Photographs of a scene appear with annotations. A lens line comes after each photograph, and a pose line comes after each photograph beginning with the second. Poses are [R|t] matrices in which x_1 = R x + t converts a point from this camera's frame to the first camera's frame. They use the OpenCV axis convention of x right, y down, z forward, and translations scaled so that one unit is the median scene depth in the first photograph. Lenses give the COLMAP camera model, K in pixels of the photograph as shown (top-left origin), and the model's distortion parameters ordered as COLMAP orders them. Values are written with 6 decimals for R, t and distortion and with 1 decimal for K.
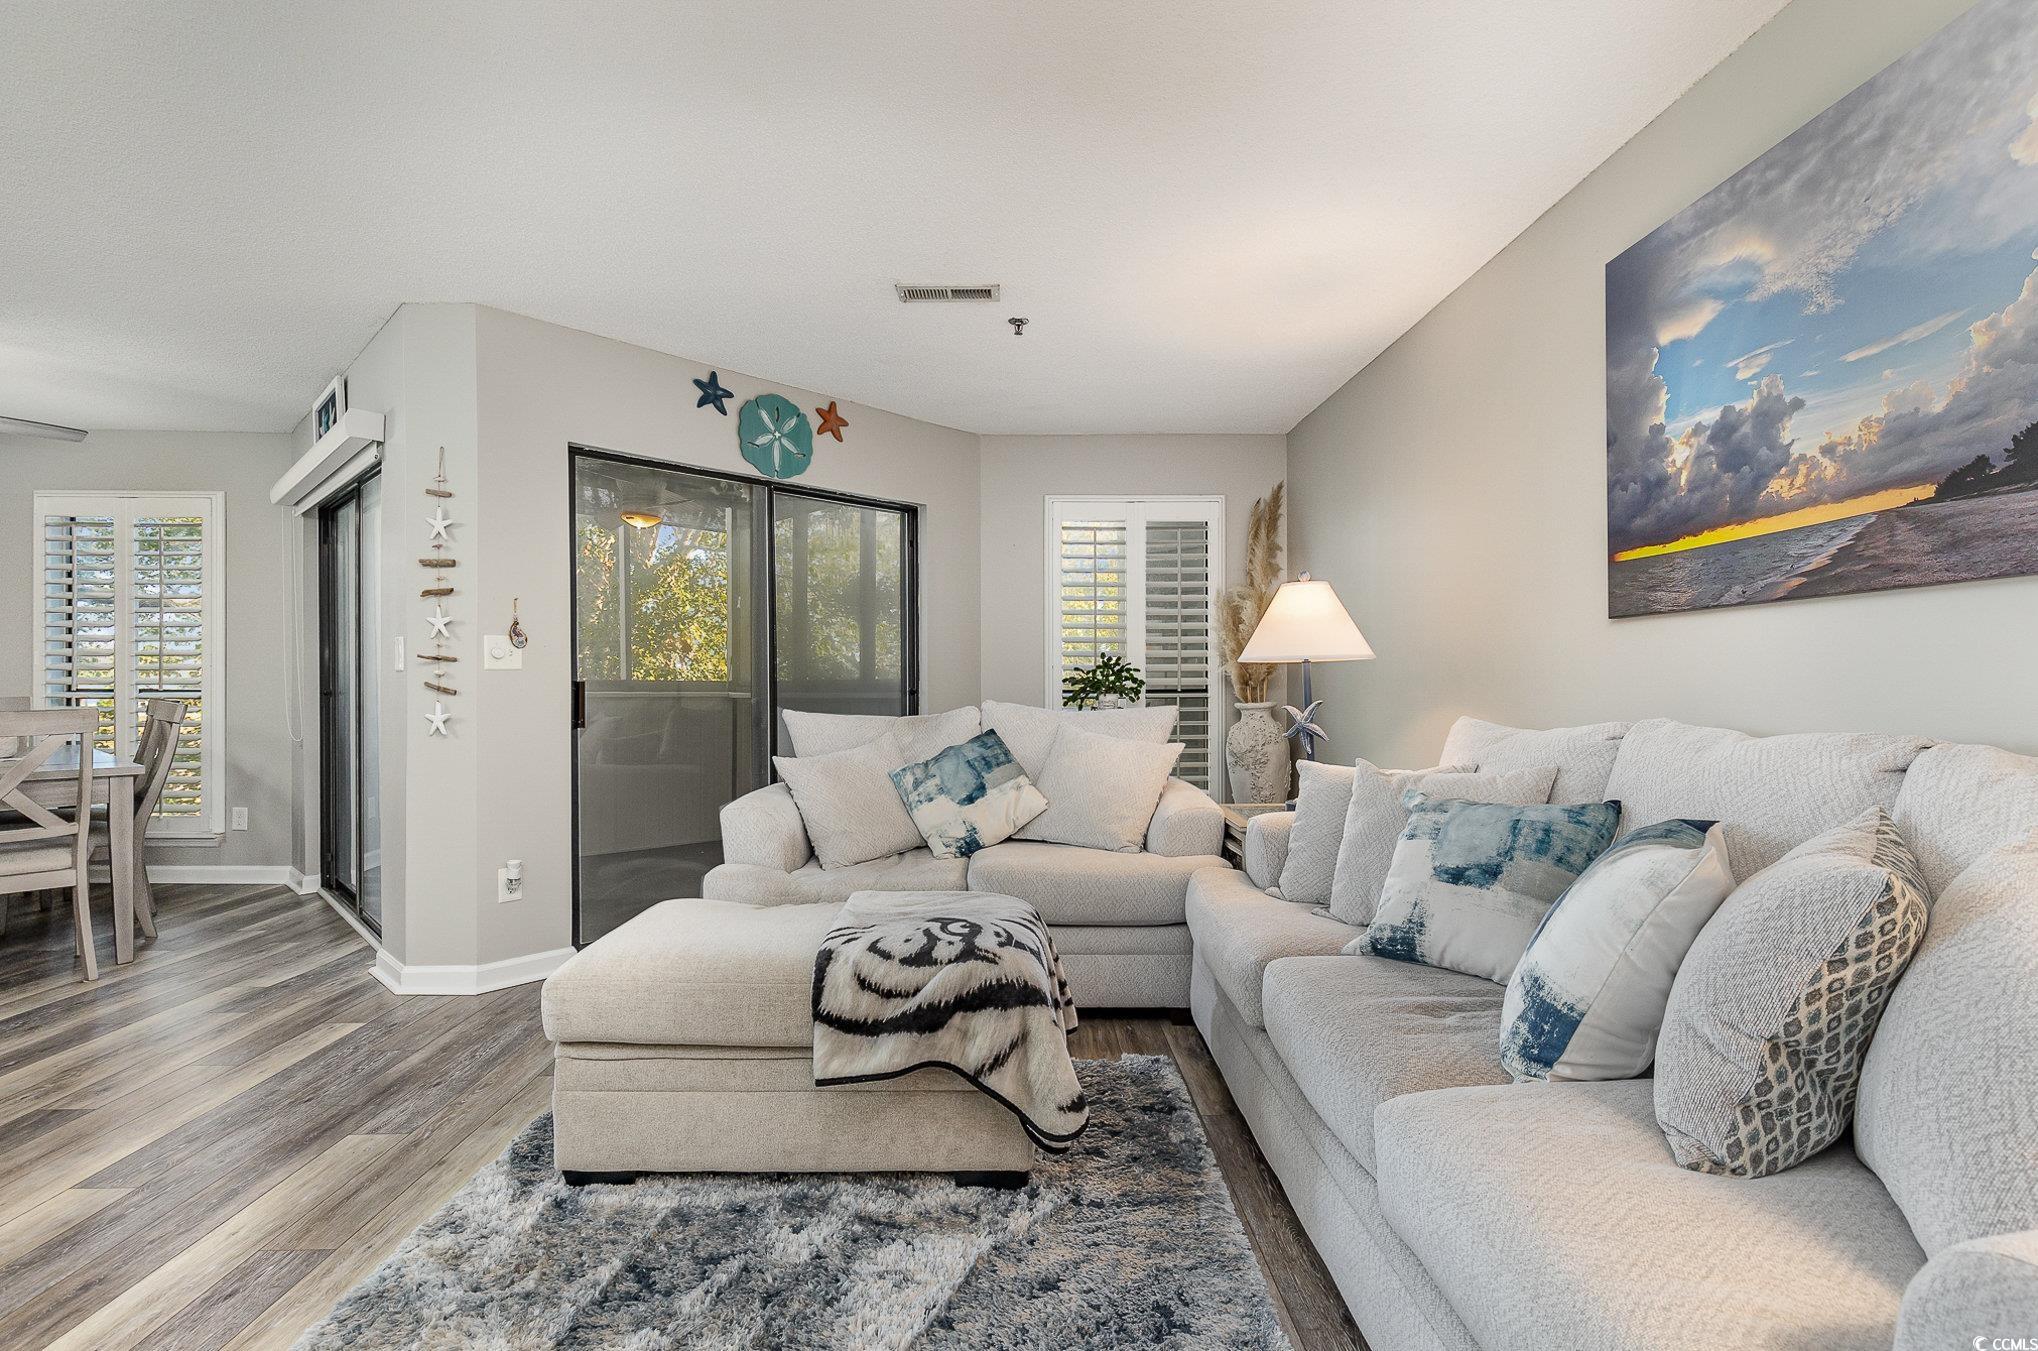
lens RADIAL K [[923.4, 0, 1014.7], [0, 923.4, 681.7], [0, 0, 1]] dist [0.006022, -0.000223]
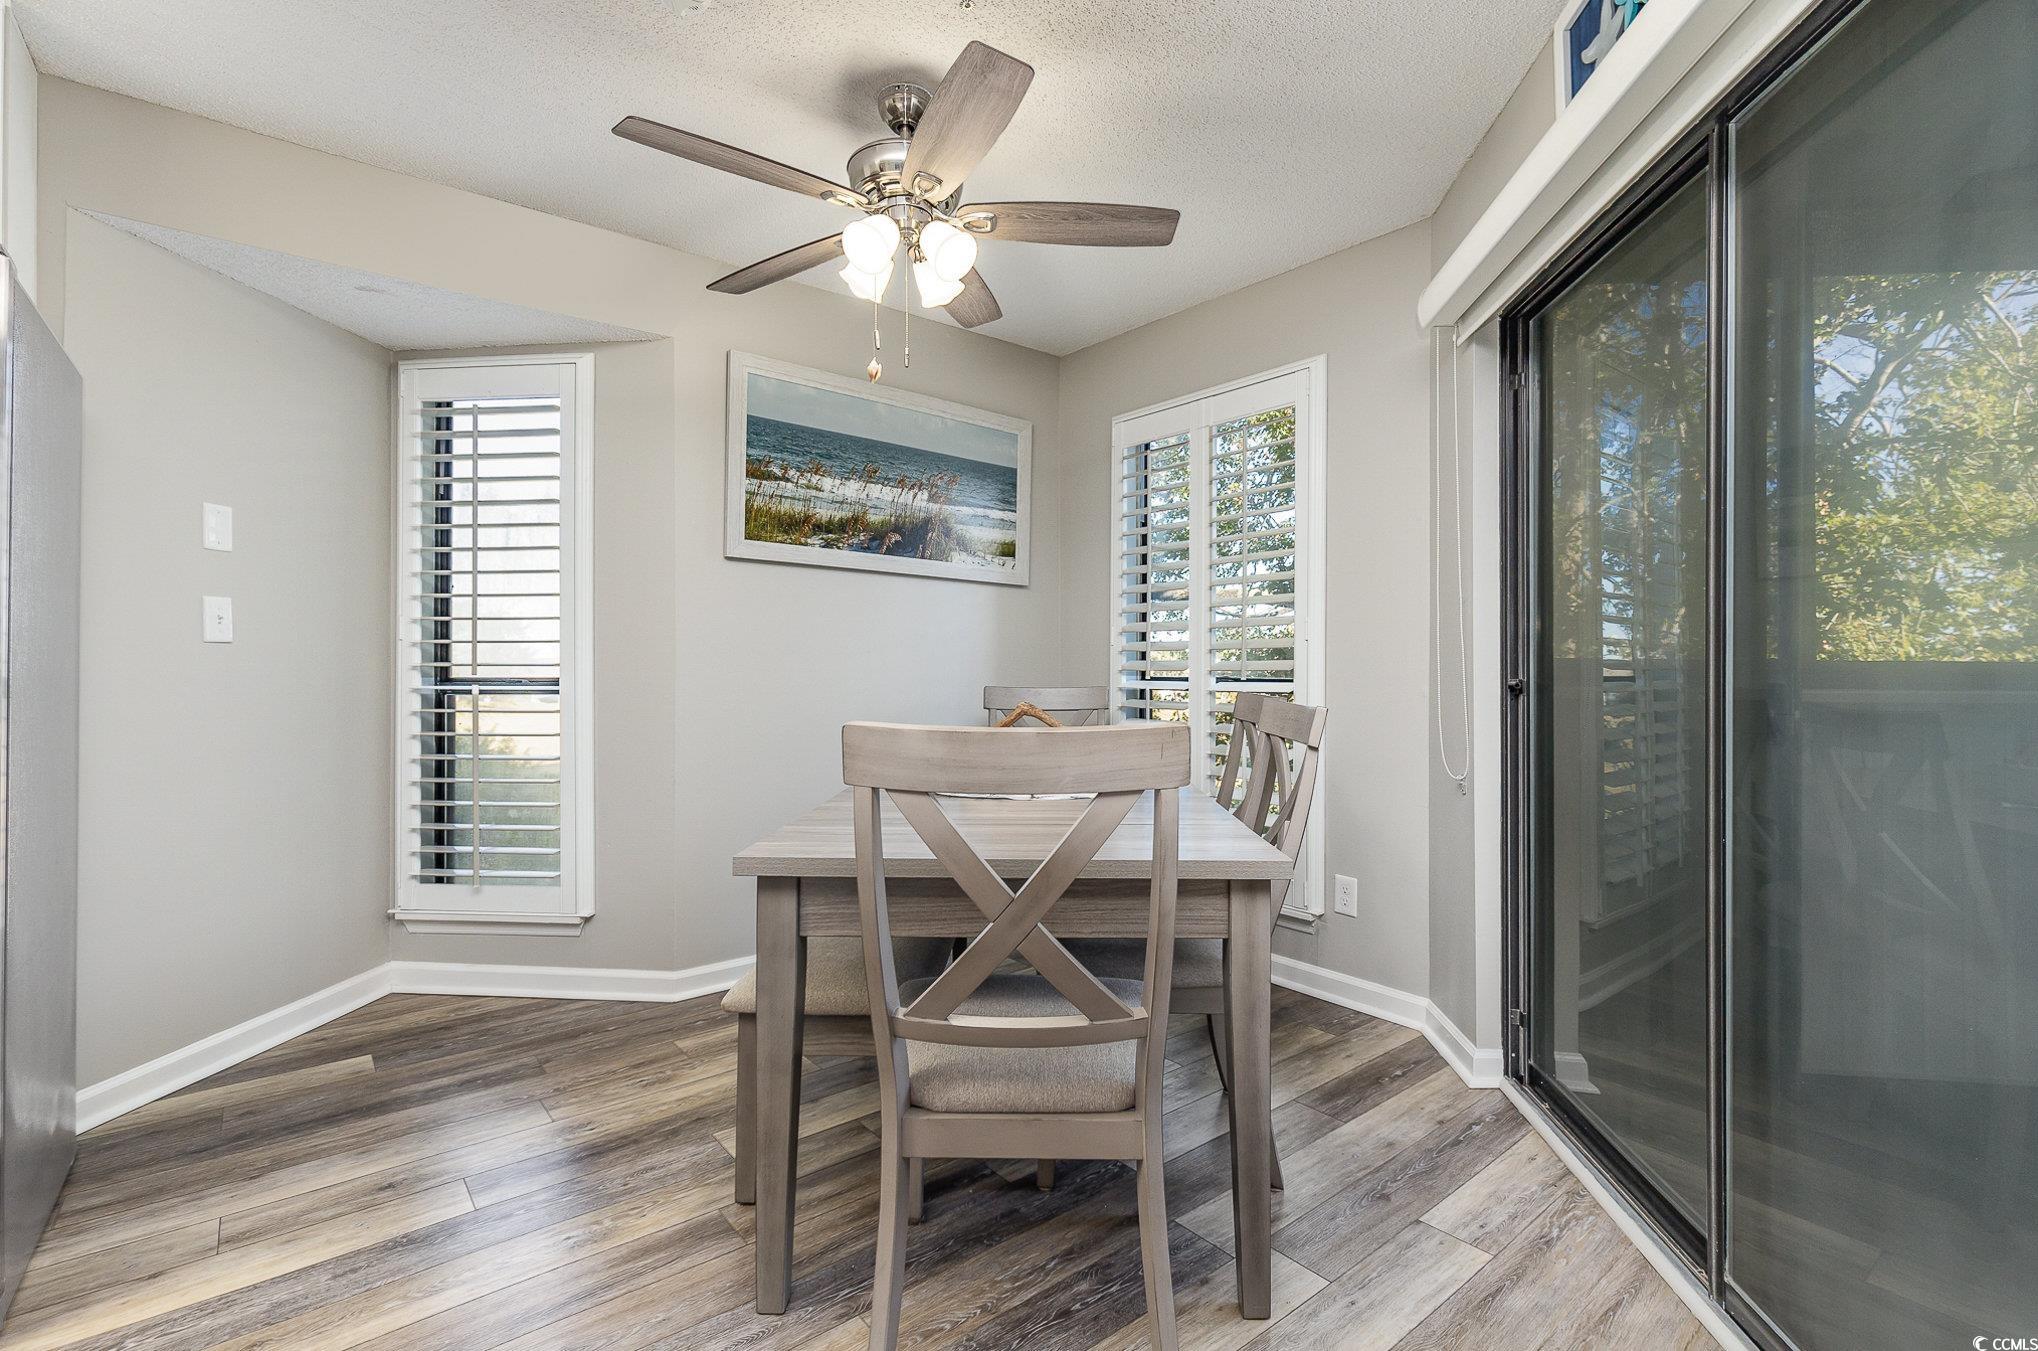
lens RADIAL K [[920.7, 0, 1024.9], [0, 920.7, 671.8], [0, 0, 1]] dist [0.003070, -0.000165]
pose [[0.621431, 0.002126, -0.783466, -1.174125], [-0.003299, 0.999995, 0.000096, 0.009949], [0.783462, 0.002525, 0.621435, 1.101756]]
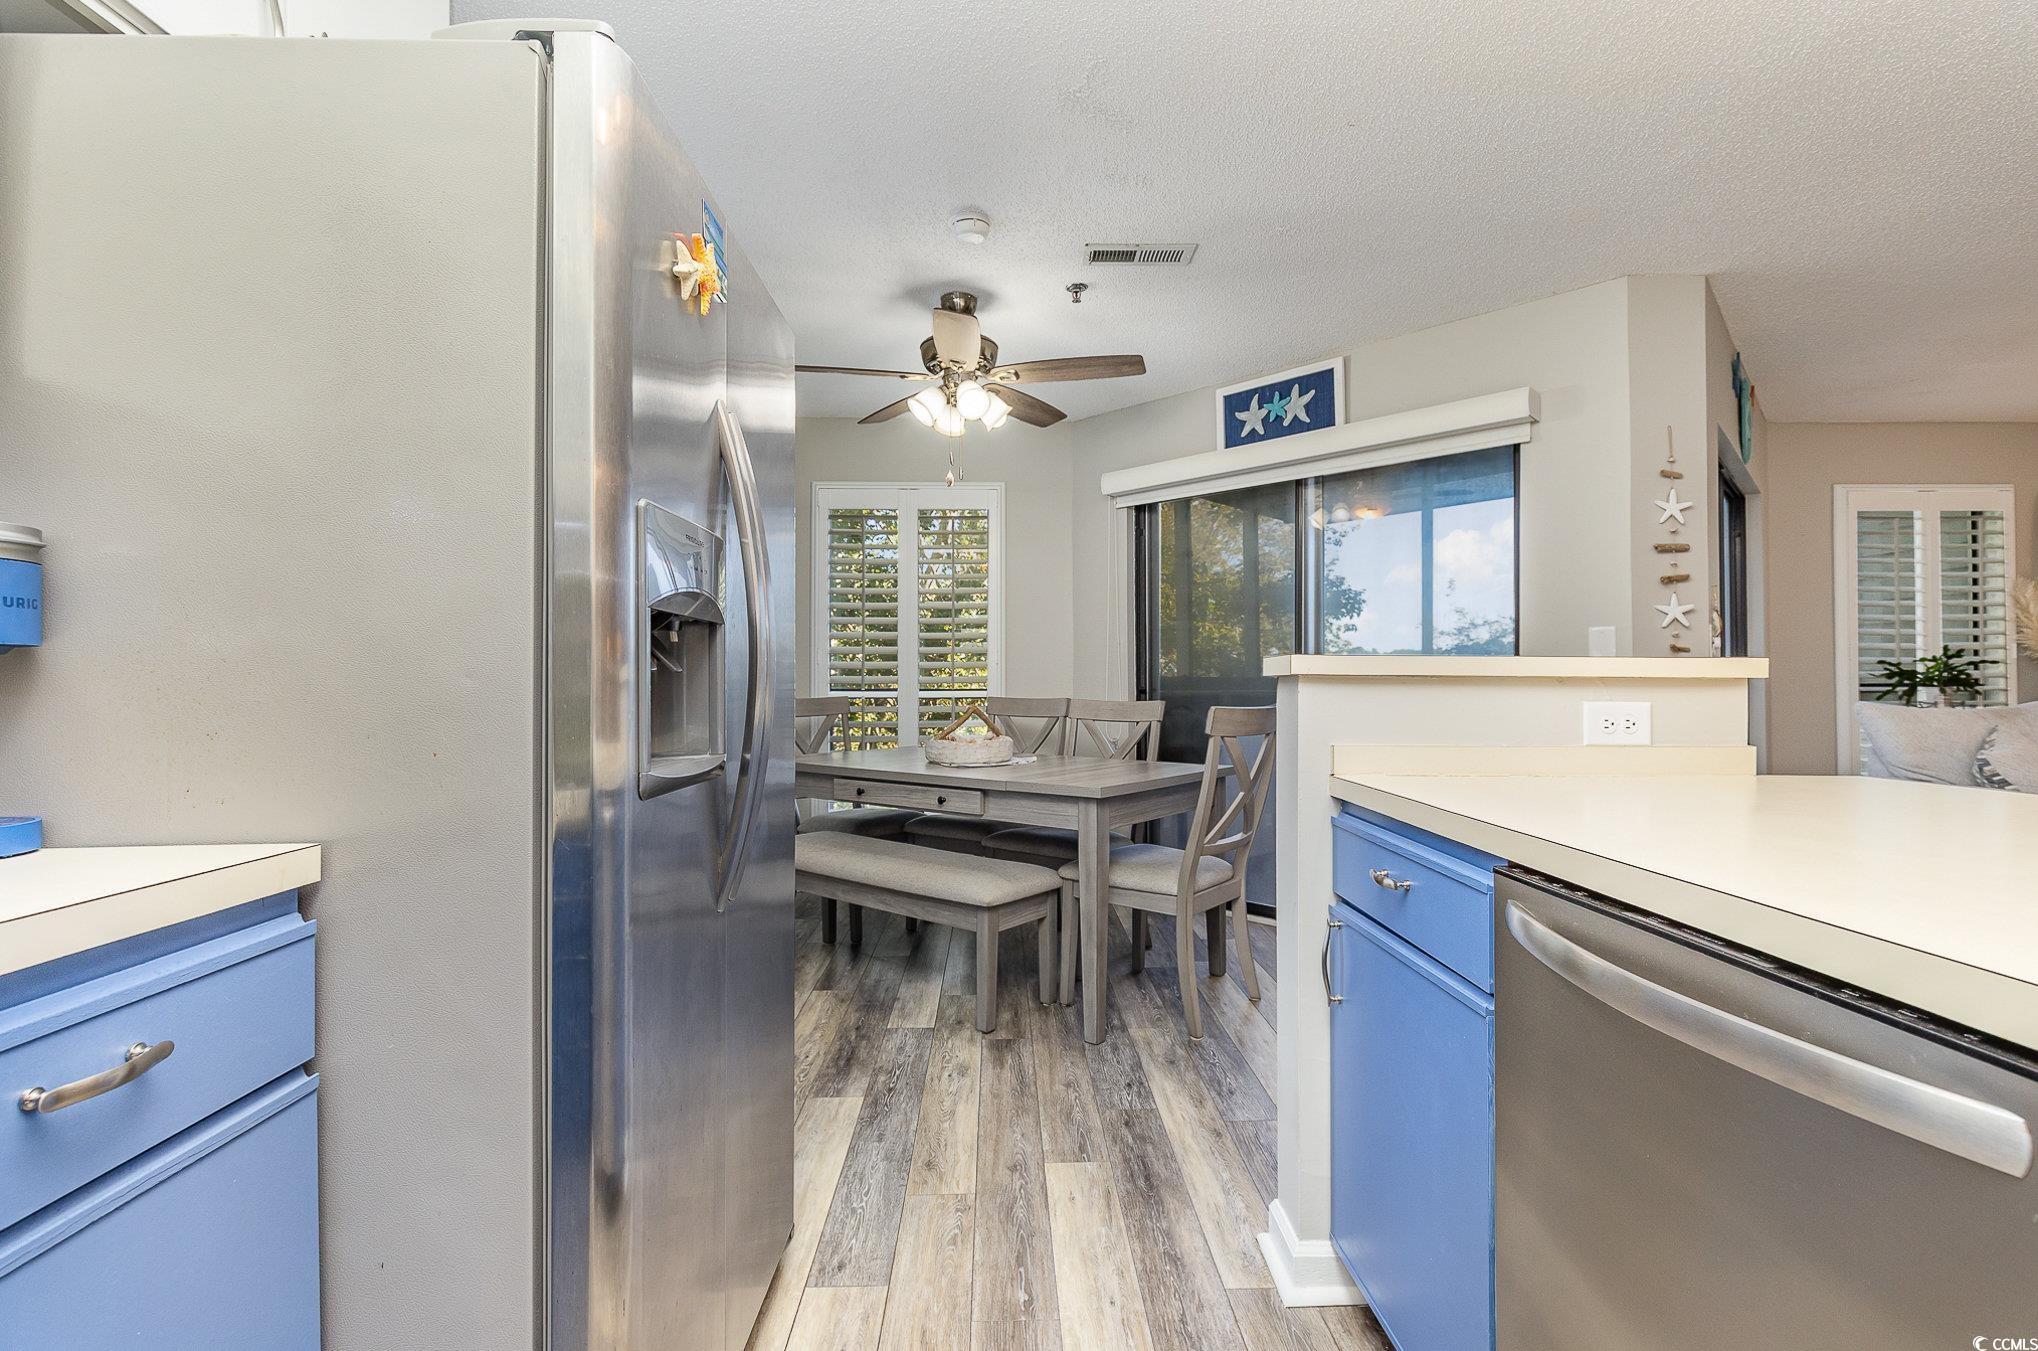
lens RADIAL K [[918.5, 0, 1027.9], [0, 918.5, 675.6], [0, 0, 1]] dist [0.001011, -0.001136]
pose [[0.999848, -0.005145, 0.016673, -1.980819], [0.005313, 0.999935, -0.010057, 0.012388], [-0.016620, 0.010144, 0.999810, 0.110921]]
